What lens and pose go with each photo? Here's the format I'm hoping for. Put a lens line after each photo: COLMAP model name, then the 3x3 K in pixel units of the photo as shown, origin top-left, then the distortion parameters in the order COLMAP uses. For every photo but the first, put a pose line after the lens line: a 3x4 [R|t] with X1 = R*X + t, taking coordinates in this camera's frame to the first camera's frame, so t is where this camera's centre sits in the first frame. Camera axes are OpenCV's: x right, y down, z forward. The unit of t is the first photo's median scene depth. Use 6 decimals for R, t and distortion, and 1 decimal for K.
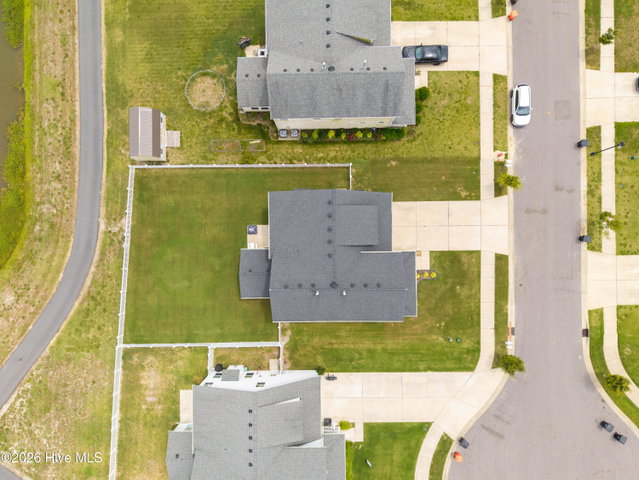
lens RADIAL K [[429.8, 0, 320.9], [0, 429.8, 235.9], [0, 0, 1]] dist [0.027309, -0.028071]
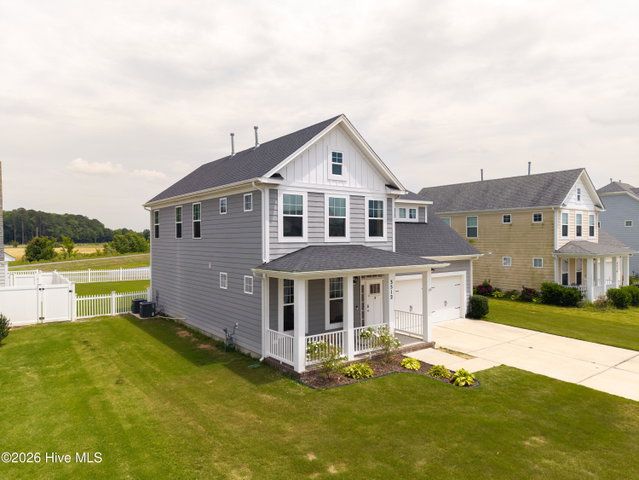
lens RADIAL K [[429.8, 0, 323.8], [0, 429.8, 236.1], [0, 0, 1]] dist [0.027309, -0.028071]
pose [[0.603582, -0.001382, -0.797300, 0.412185], [-0.796978, 0.027415, -0.603386, 0.304585], [0.022692, 0.999623, 0.015445, 0.911067]]
